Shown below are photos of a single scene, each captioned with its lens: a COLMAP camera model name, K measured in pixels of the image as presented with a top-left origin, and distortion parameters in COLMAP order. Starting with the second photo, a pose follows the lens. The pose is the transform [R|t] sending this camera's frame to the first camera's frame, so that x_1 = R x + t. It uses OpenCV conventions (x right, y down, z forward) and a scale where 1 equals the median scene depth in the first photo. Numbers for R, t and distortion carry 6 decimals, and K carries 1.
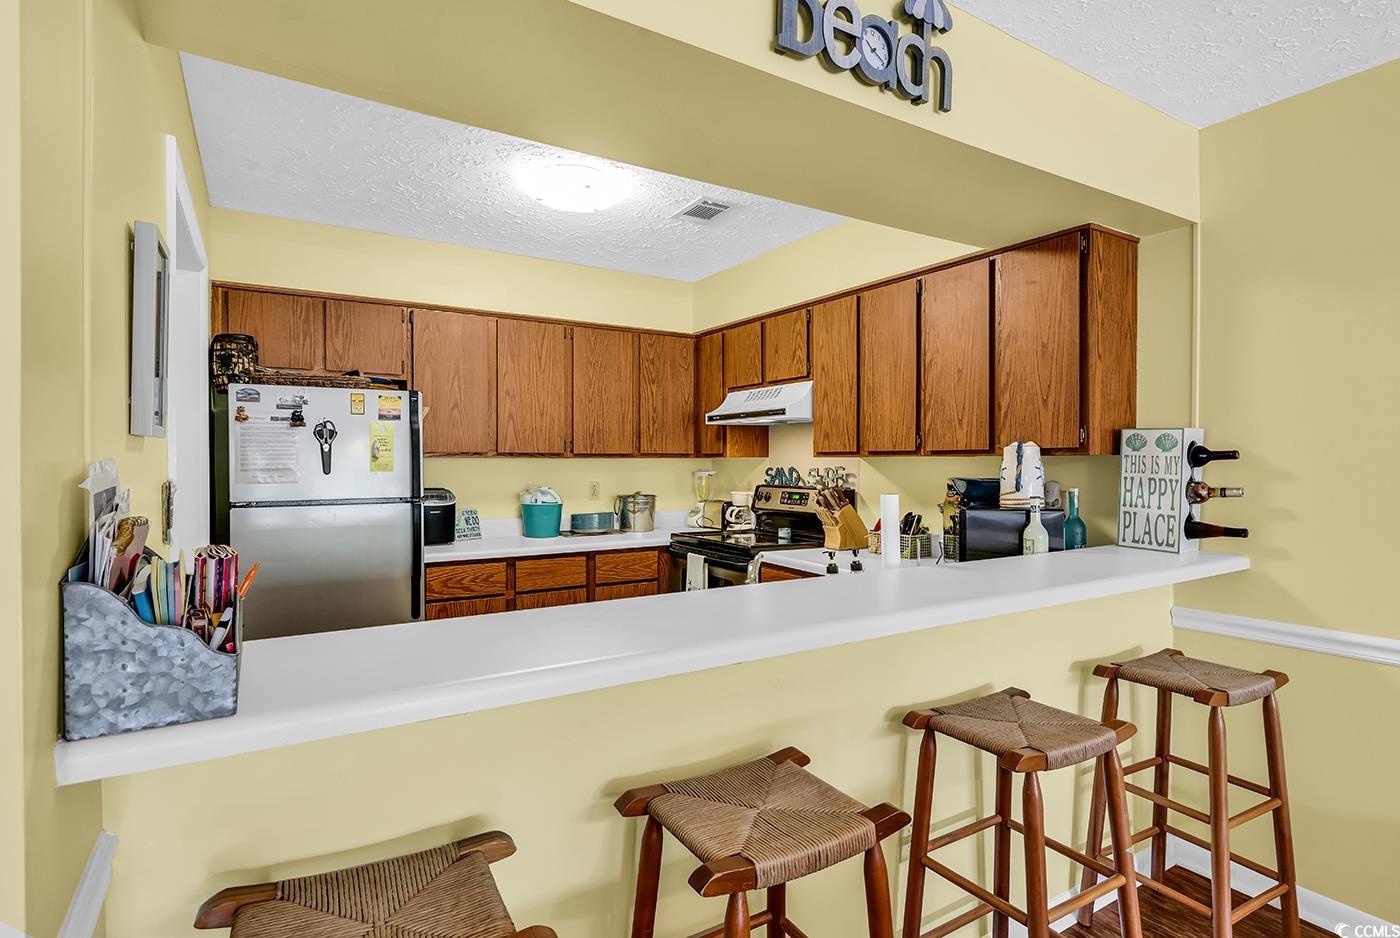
lens RADIAL K [[685.6, 0, 759.7], [0, 685.6, 450.5], [0, 0, 1]] dist [-0.000841, -0.000063]
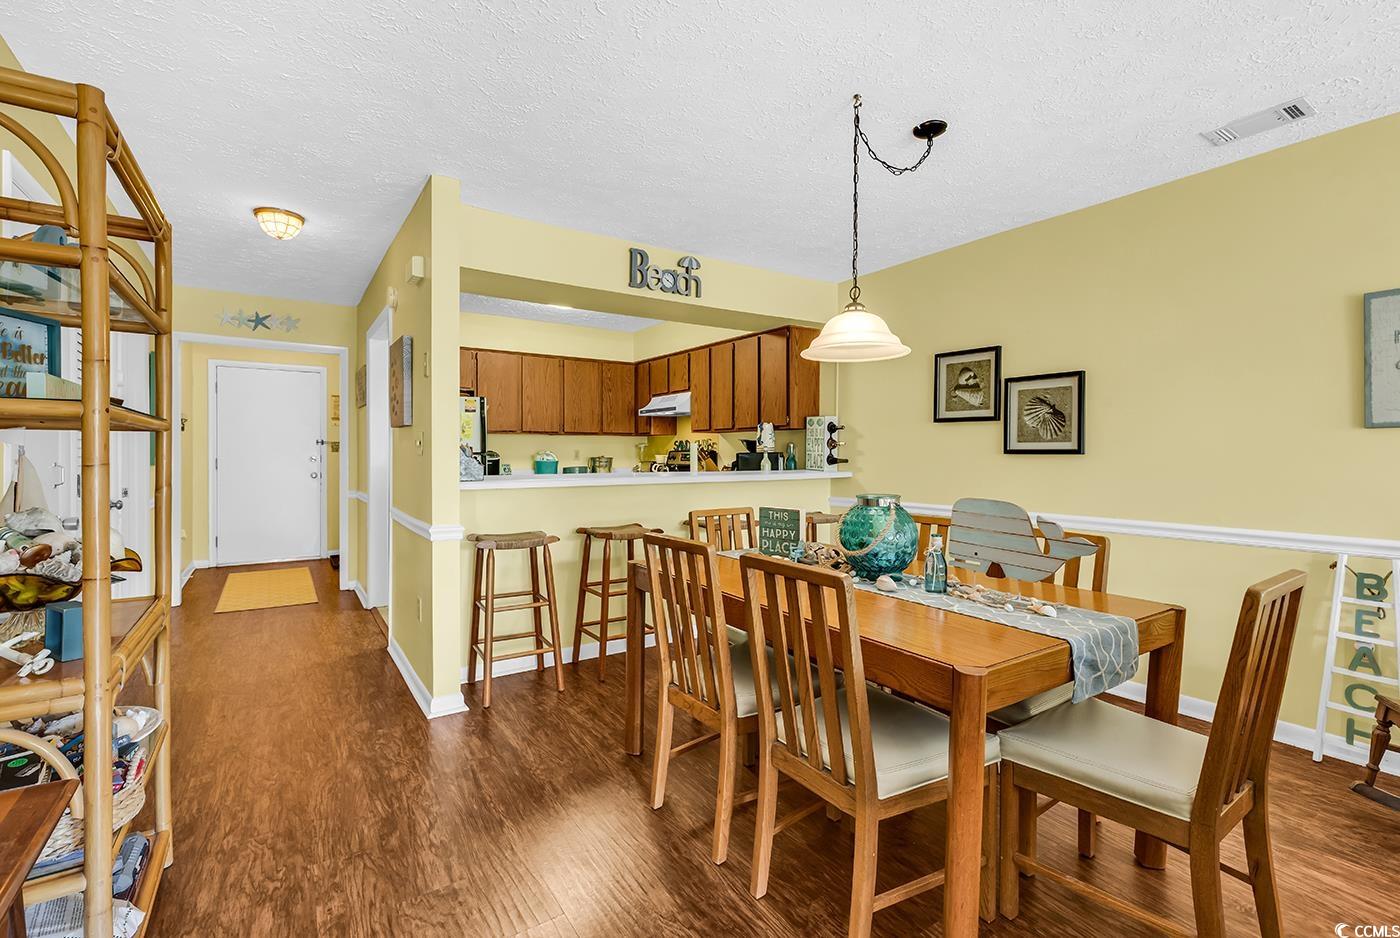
lens RADIAL K [[655.7, 0, 697.8], [0, 655.7, 474.5], [0, 0, 1]] dist [0.004109, -0.000437]
pose [[0.997885, 0.008515, -0.064438, 0.212037], [-0.005675, 0.999010, 0.044129, 0.043704], [0.064750, -0.043670, 0.996946, -0.781337]]
